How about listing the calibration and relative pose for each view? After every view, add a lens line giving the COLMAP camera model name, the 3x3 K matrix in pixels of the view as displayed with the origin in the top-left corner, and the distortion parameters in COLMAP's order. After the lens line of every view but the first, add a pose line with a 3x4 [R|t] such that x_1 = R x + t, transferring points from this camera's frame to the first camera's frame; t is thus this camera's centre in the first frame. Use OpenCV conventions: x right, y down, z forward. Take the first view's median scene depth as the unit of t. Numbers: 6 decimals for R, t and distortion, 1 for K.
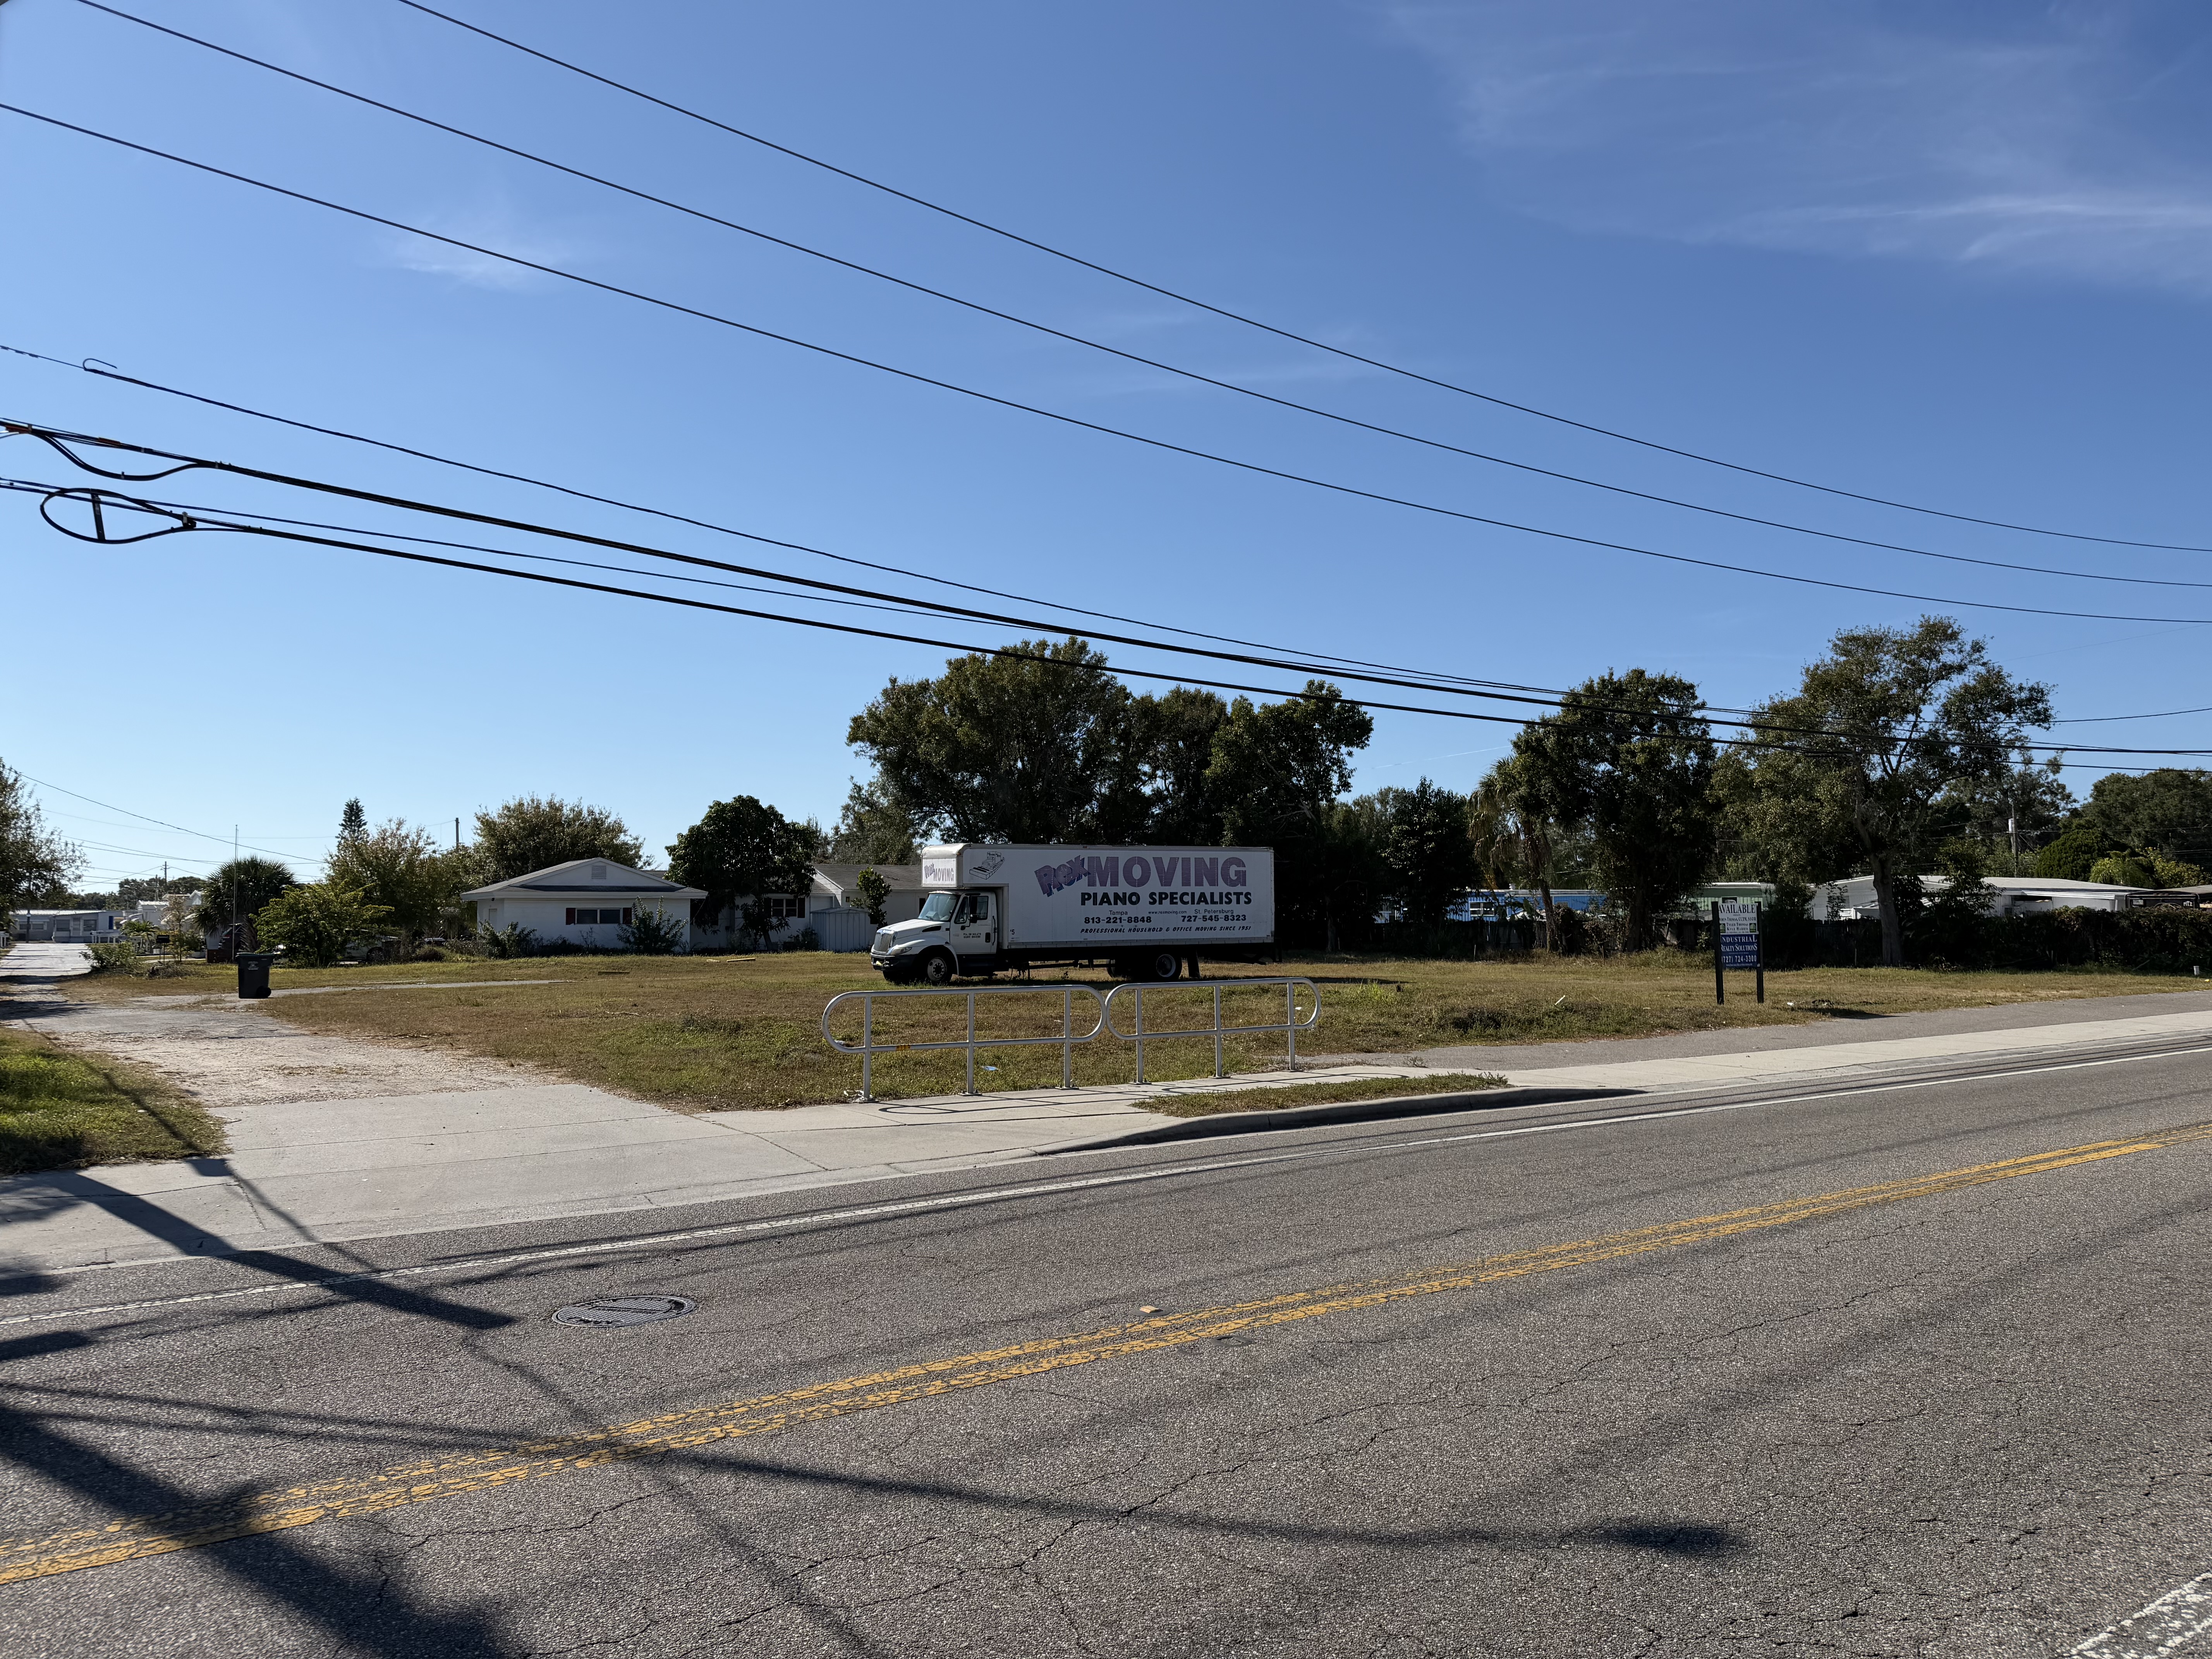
lens RADIAL K [[1514.8, 0, 1106.0], [0, 1514.8, 829.5], [0, 0, 1]] dist [0.124438, -0.165794]
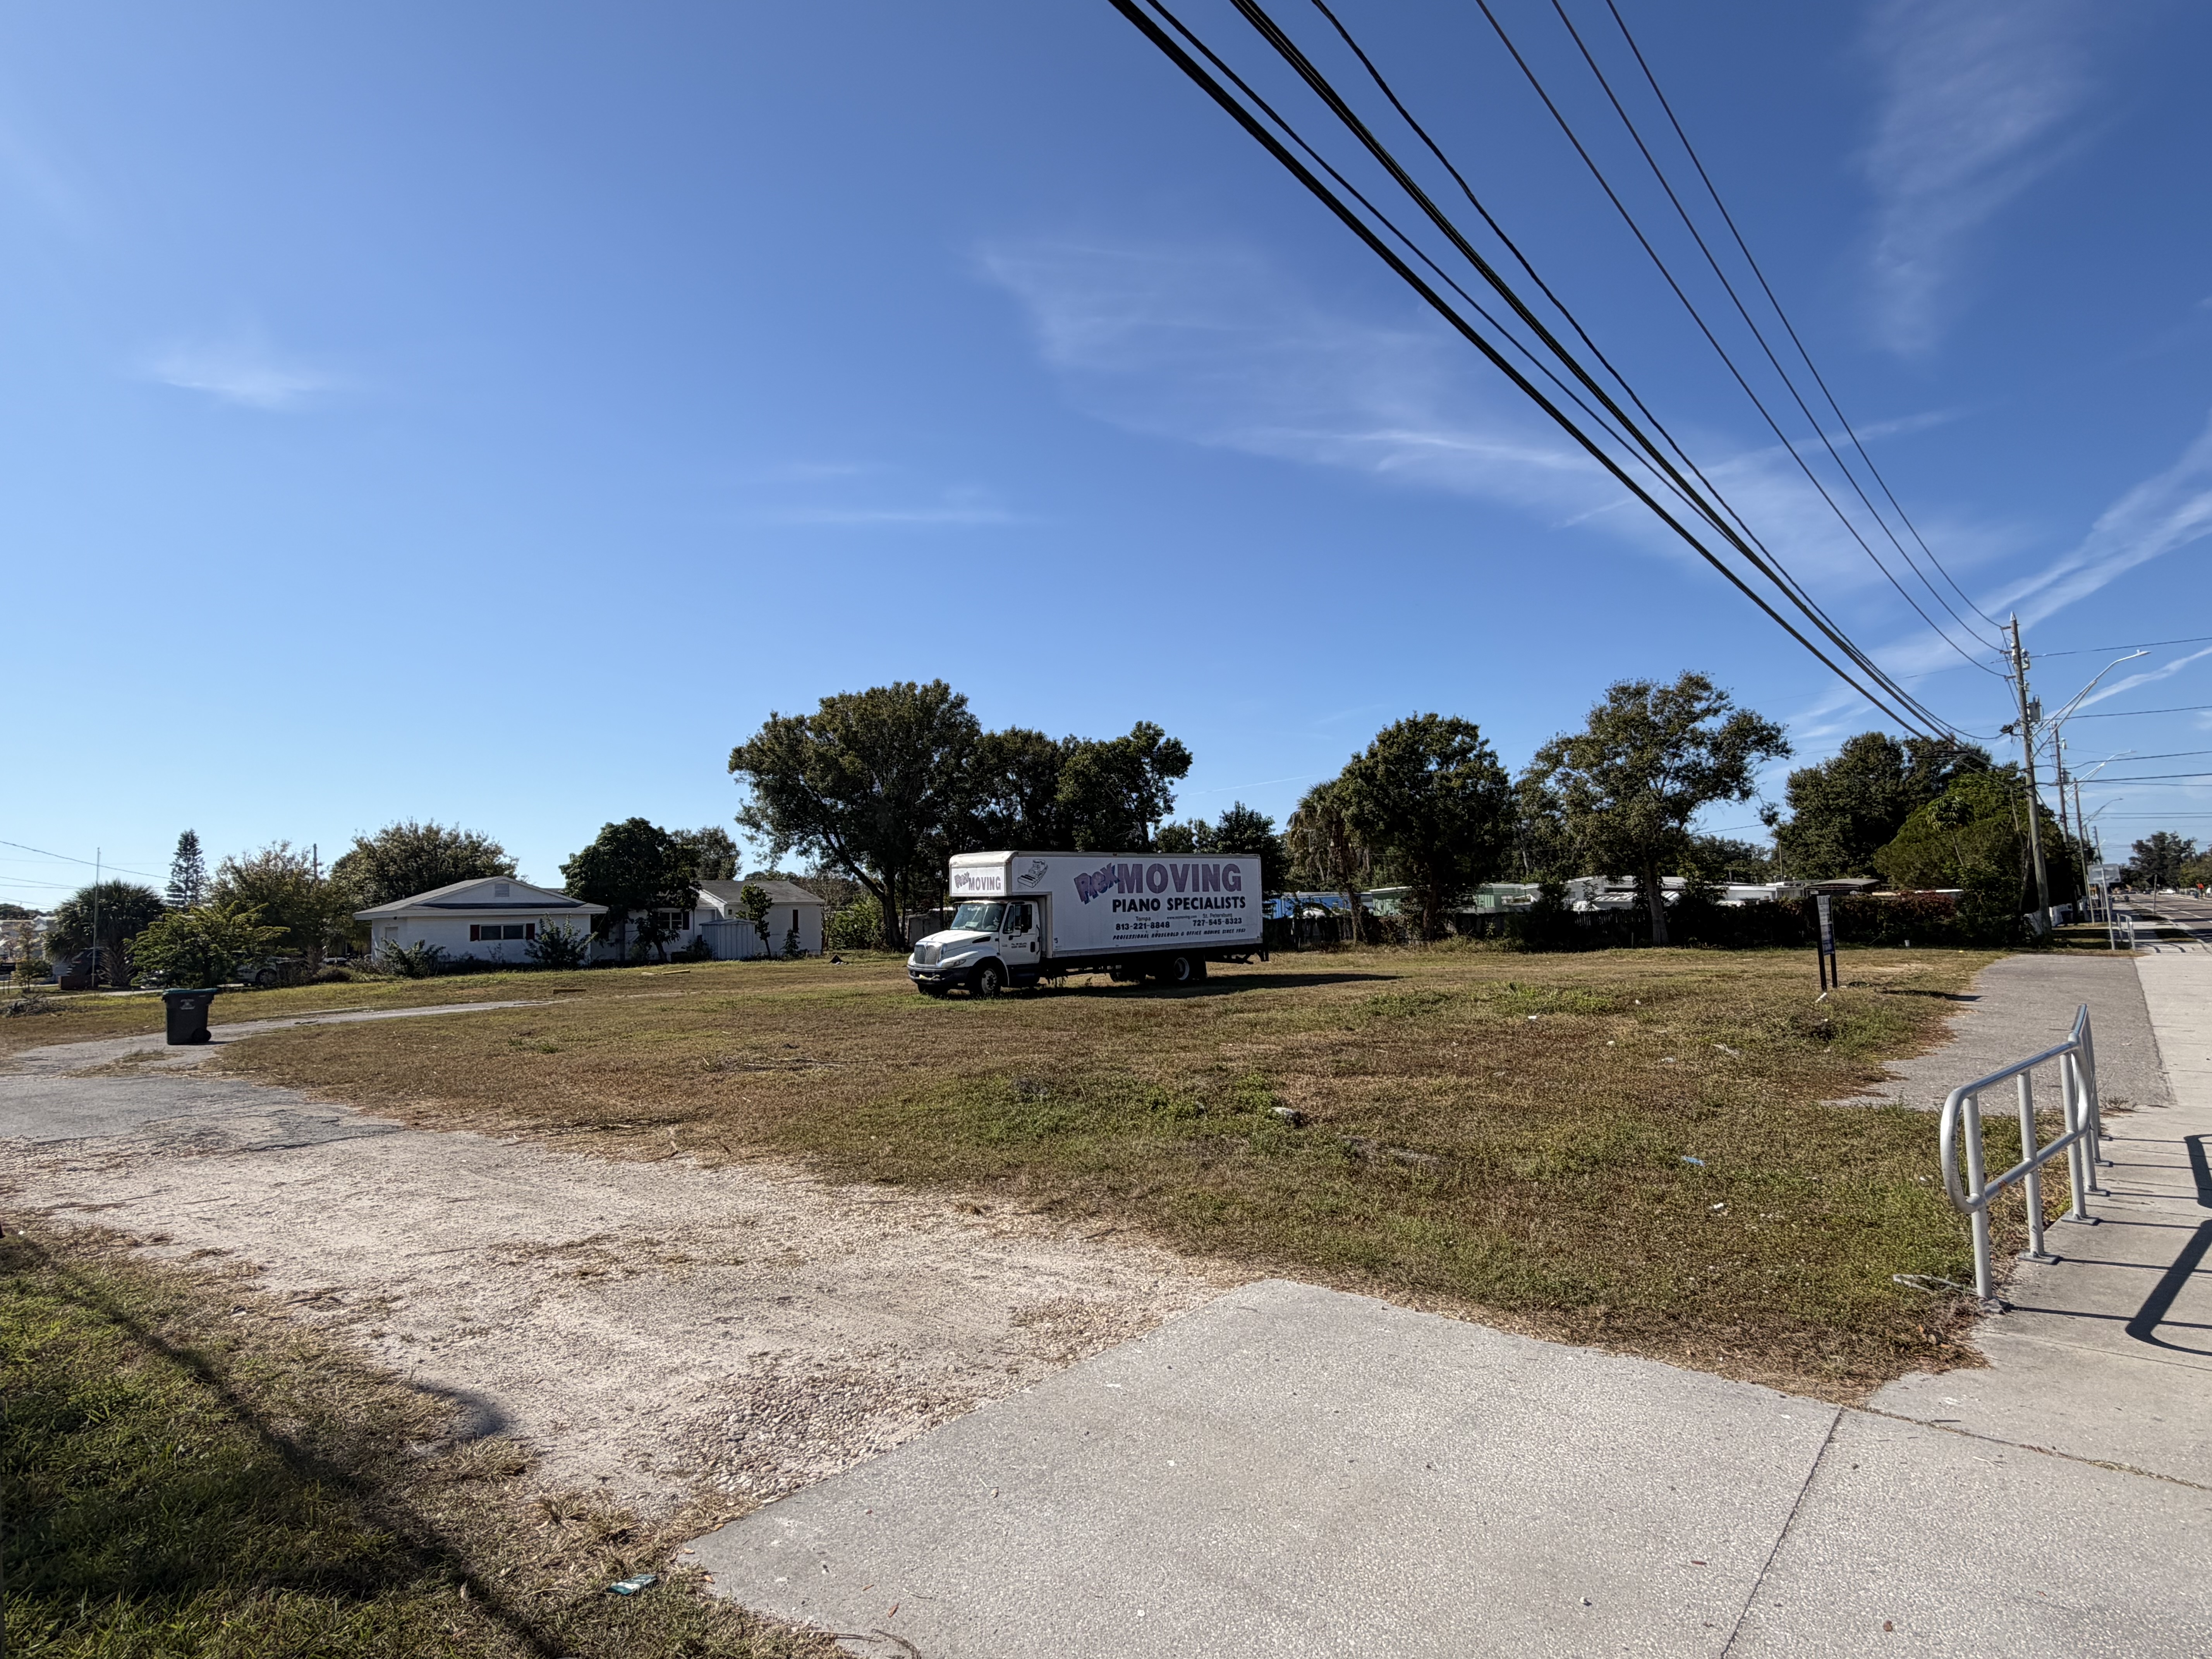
lens RADIAL K [[1129.5, 0, 1106.0], [0, 1129.5, 829.5], [0, 0, 1]] dist [-0.000069, 0.000059]
pose [[0.970758, -0.003561, 0.240033, -0.155364], [0.008761, 0.999749, -0.020600, 0.007915], [-0.239899, 0.022101, 0.970546, 0.207399]]
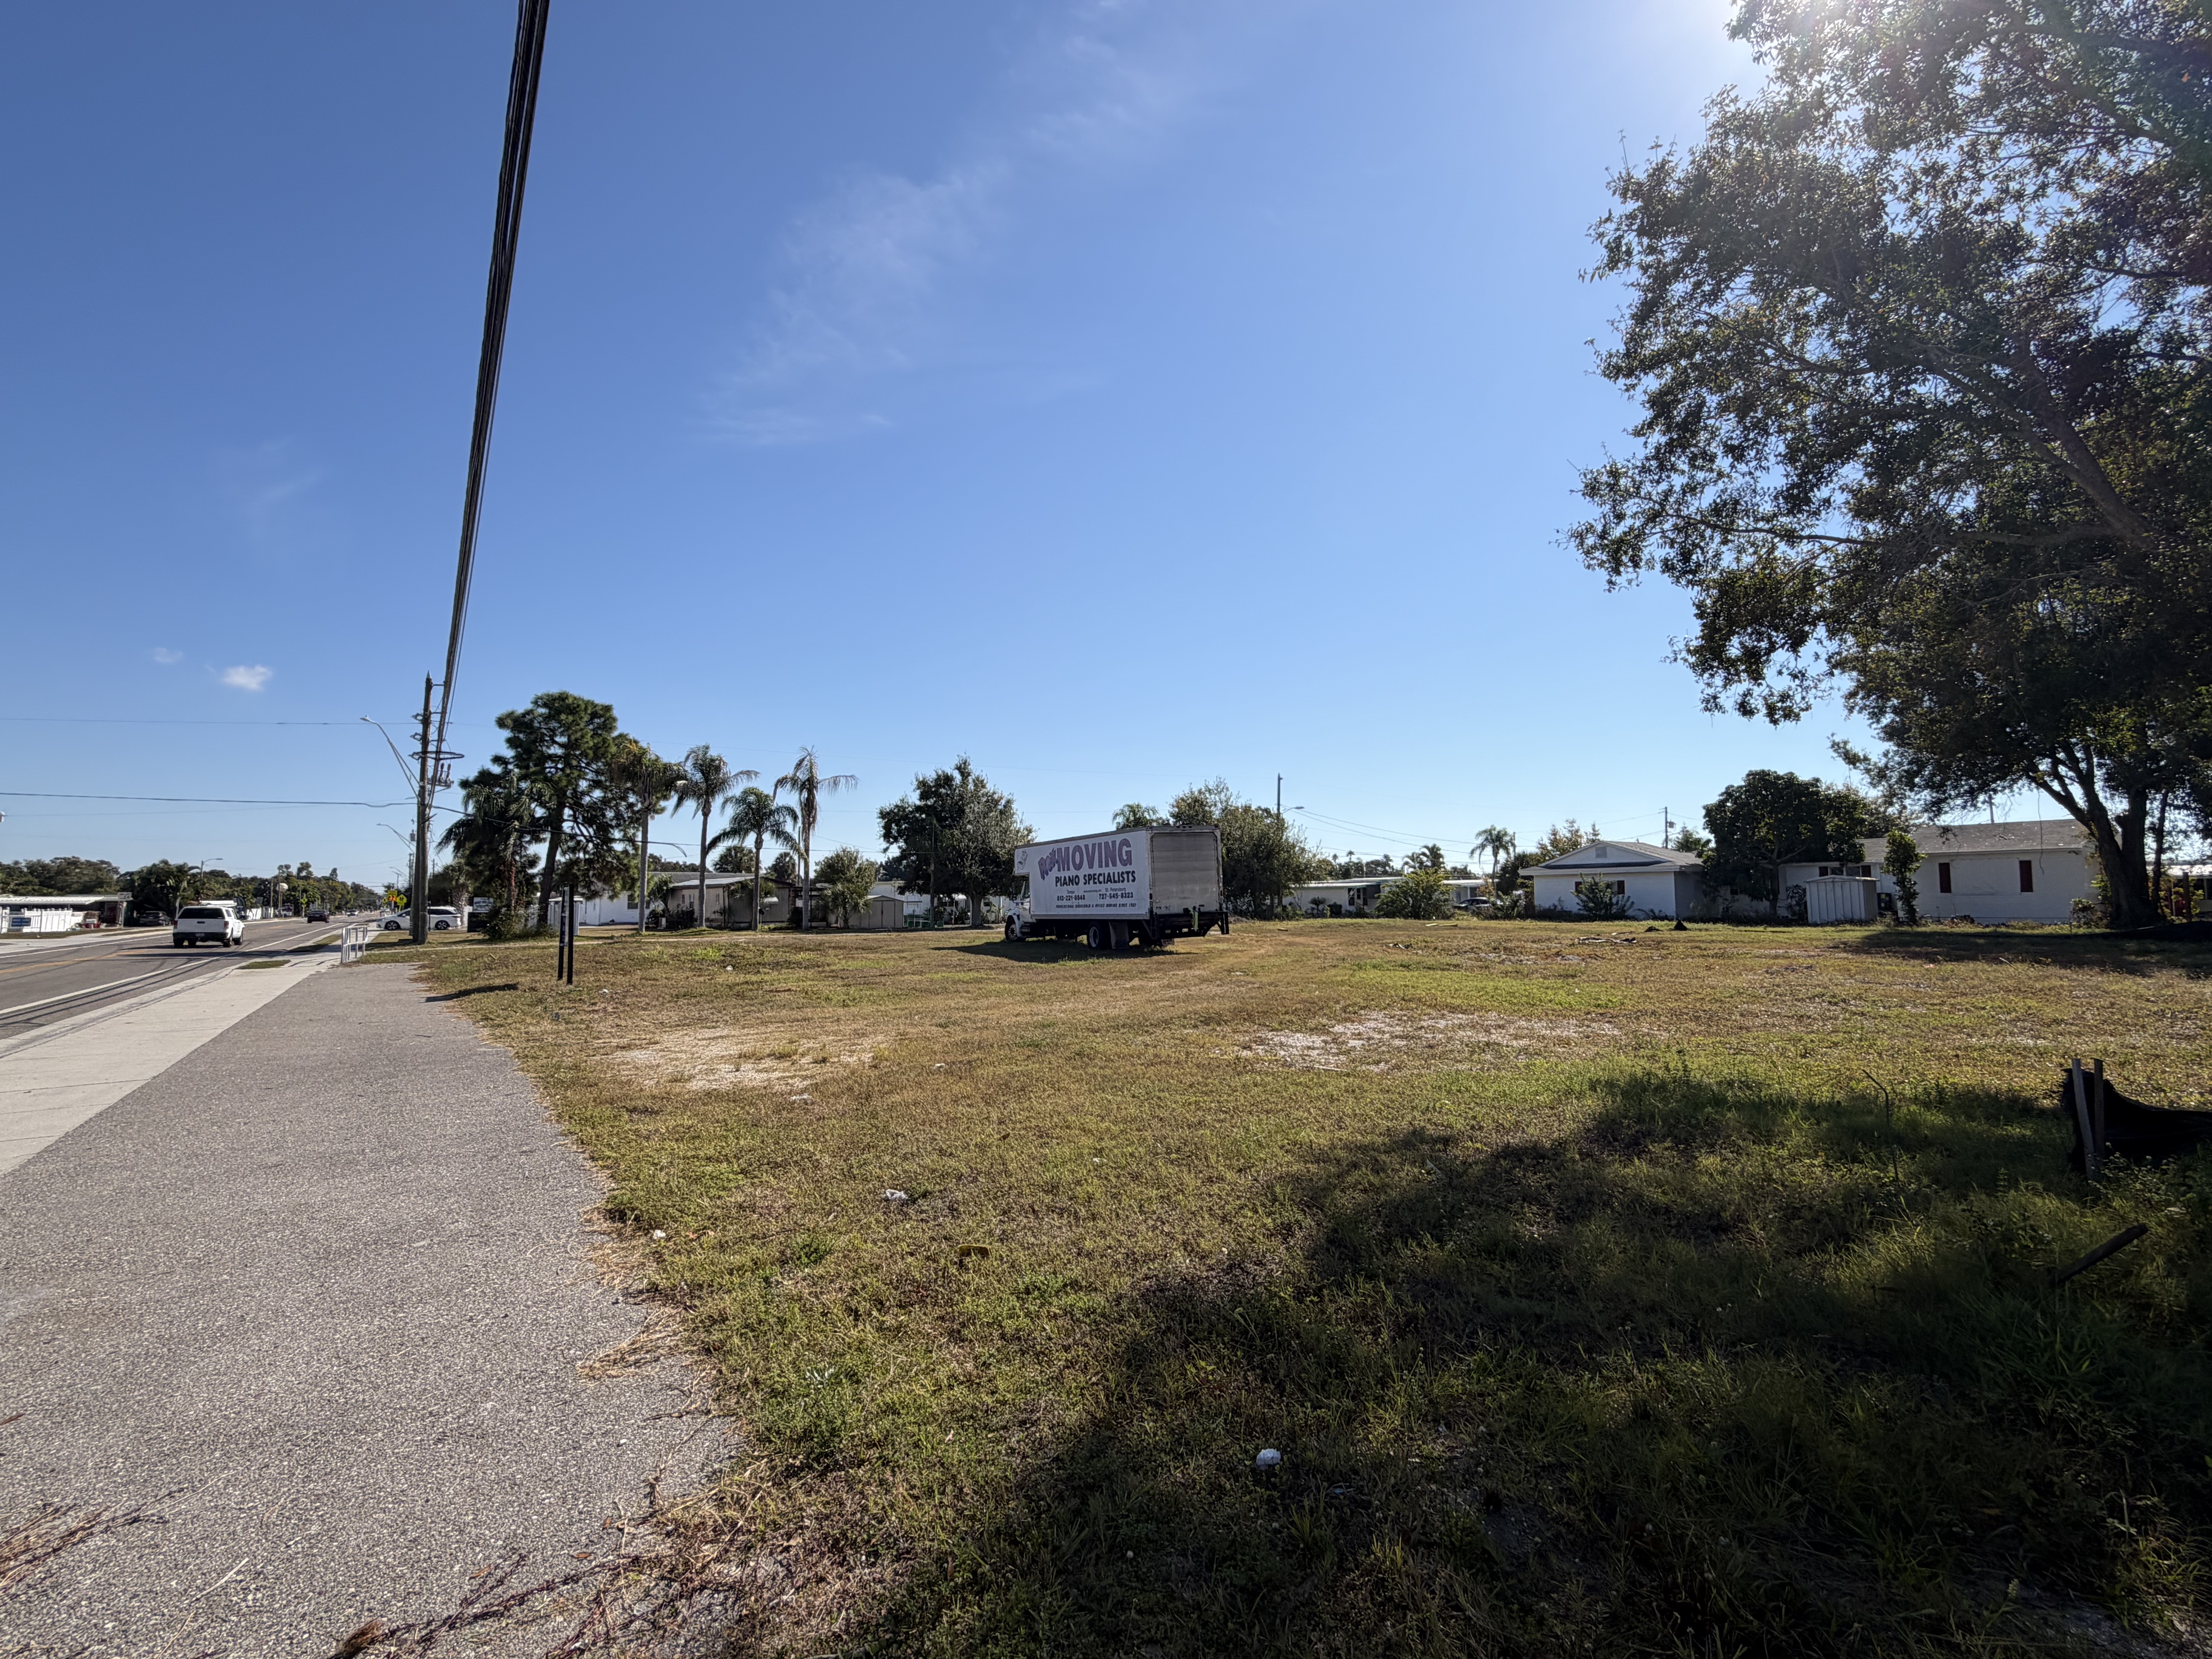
lens RADIAL K [[1017.3, 0, 1106.0], [0, 1017.3, 829.5], [0, 0, 1]] dist [-0.000588, 0.000168]
pose [[0.003833, -0.066282, -0.997794, 0.657948], [0.070080, 0.995365, -0.065852, 0.047508], [0.997534, -0.069673, 0.008461, 0.801027]]
